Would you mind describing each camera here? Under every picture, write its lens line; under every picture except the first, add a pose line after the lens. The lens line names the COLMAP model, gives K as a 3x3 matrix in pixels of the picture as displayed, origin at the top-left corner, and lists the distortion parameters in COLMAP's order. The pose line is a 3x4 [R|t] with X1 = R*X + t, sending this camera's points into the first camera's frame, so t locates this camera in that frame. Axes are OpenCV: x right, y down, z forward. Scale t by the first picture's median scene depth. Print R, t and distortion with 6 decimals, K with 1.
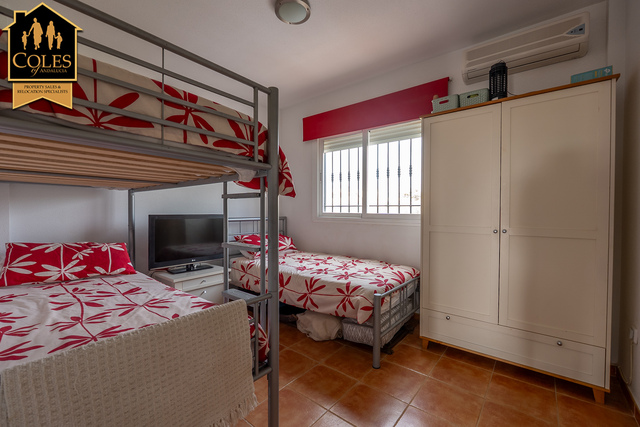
lens RADIAL K [[267.7, 0, 319.9], [0, 267.7, 211.1], [0, 0, 1]] dist [-0.008771, 0.000483]
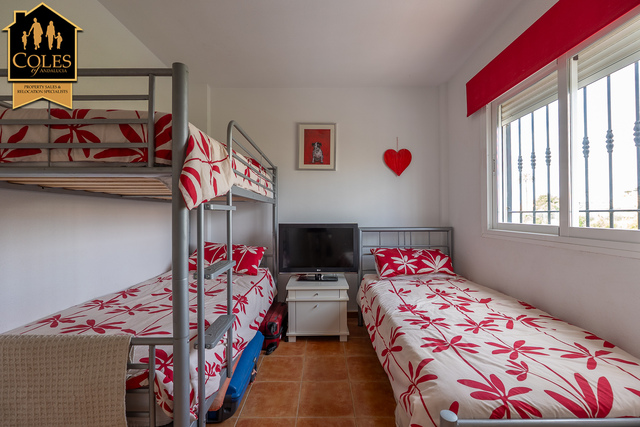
lens RADIAL K [[267.7, 0, 317.4], [0, 267.7, 212.0], [0, 0, 1]] dist [-0.008771, 0.000483]
pose [[0.631196, -0.015273, -0.775473, 0.702201], [0.005023, 0.999866, -0.015603, -0.036268], [0.775607, 0.005953, 0.631188, 0.902031]]
